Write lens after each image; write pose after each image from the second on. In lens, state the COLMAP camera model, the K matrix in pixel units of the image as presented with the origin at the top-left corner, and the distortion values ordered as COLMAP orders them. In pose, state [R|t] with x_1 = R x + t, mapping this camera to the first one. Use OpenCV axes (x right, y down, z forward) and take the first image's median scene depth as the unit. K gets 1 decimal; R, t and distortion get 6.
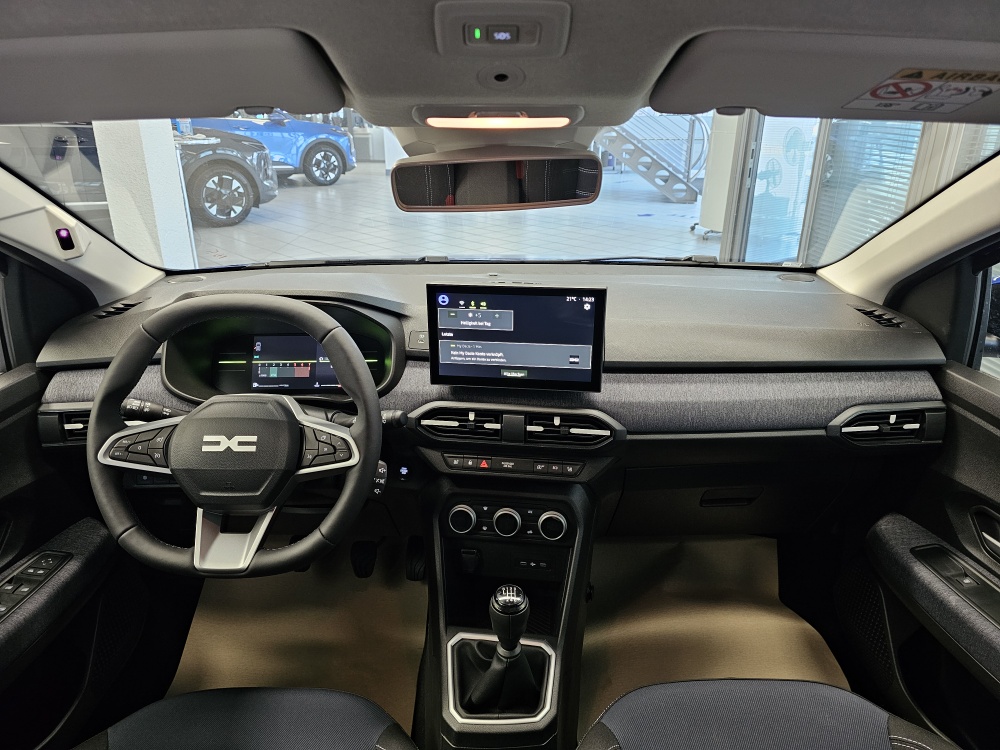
lens RADIAL K [[656.1, 0, 501.2], [0, 656.1, 361.9], [0, 0, 1]] dist [0.054864, -0.068325]
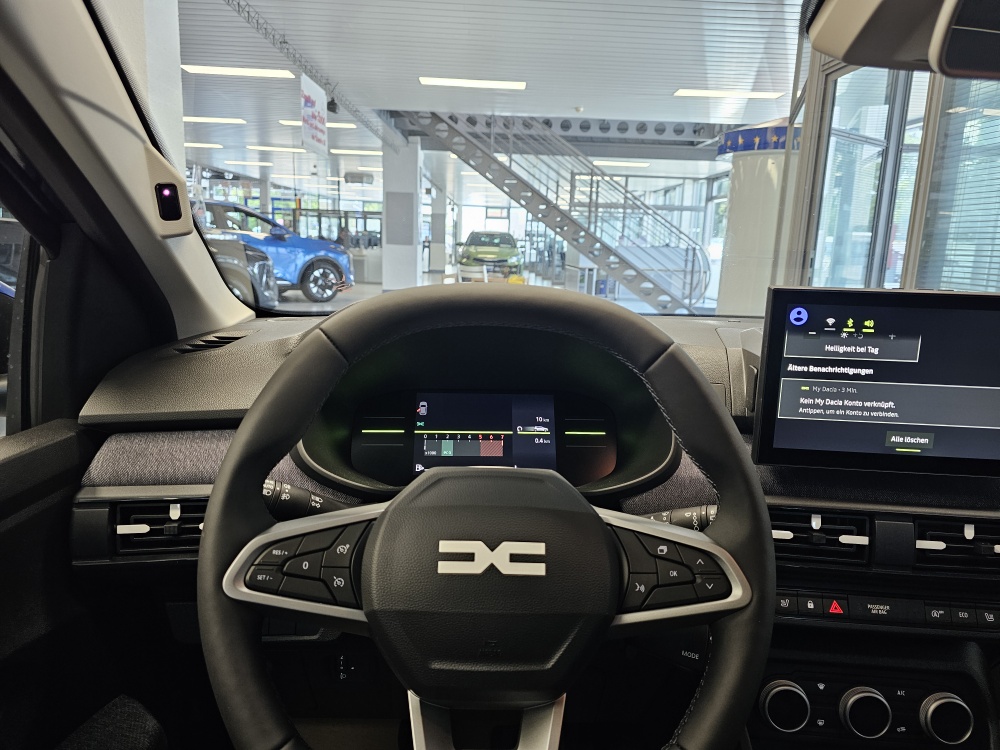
lens RADIAL K [[665.1, 0, 507.5], [0, 665.1, 367.9], [0, 0, 1]] dist [0.072865, -0.080459]
pose [[0.999103, 0.022242, 0.036047, -0.351481], [-0.015426, 0.983655, -0.179402, 0.060657], [-0.039448, 0.178685, 0.983115, 0.397797]]
